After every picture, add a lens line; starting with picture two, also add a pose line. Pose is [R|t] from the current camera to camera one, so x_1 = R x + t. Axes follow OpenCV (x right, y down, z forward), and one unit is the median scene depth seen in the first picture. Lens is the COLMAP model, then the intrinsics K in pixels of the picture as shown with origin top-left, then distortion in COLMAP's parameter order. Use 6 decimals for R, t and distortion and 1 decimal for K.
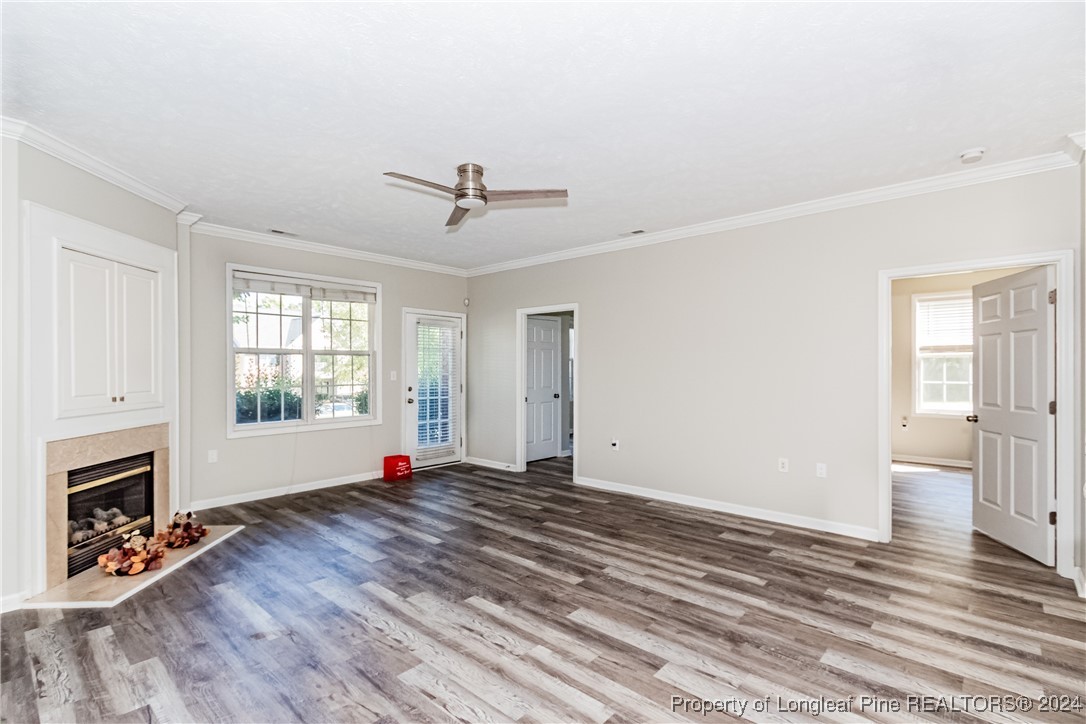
lens RADIAL K [[516.7, 0, 544.0], [0, 516.7, 367.7], [0, 0, 1]] dist [-0.000755, -0.000373]
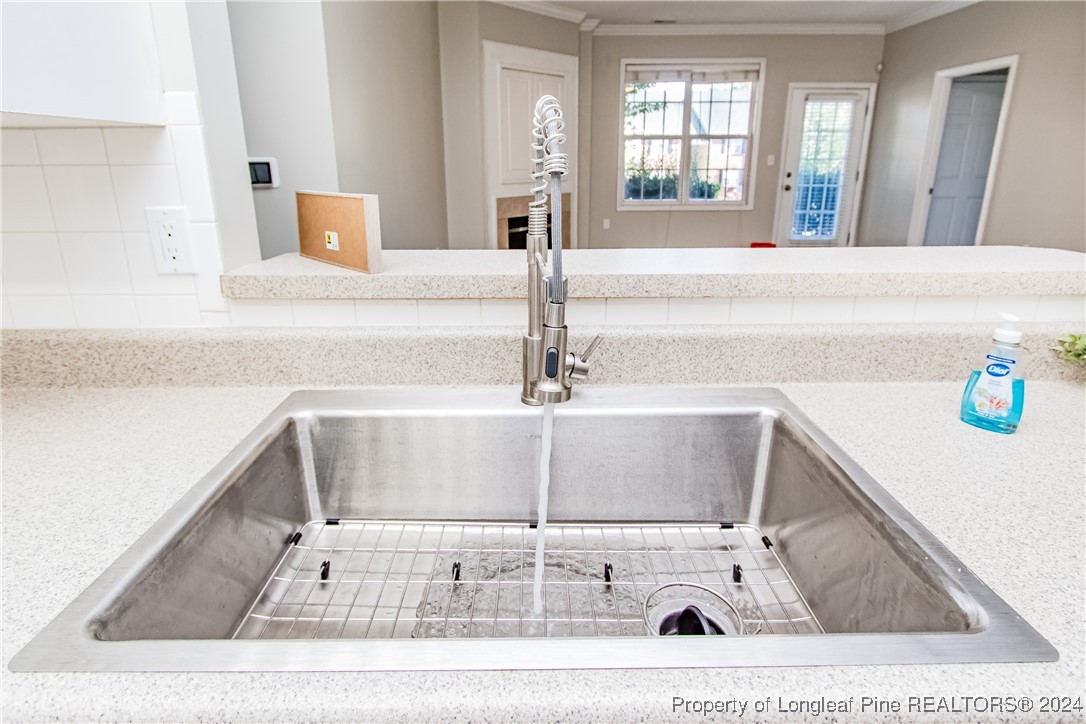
lens RADIAL K [[603.3, 0, 543.5], [0, 603.3, 334.7], [0, 0, 1]] dist [0.002366, 0.000463]
pose [[0.669217, 0.208406, -0.713243, 0.307160], [0.003289, 0.959024, 0.283307, 0.007711], [0.743059, -0.191940, 0.641110, -0.107099]]
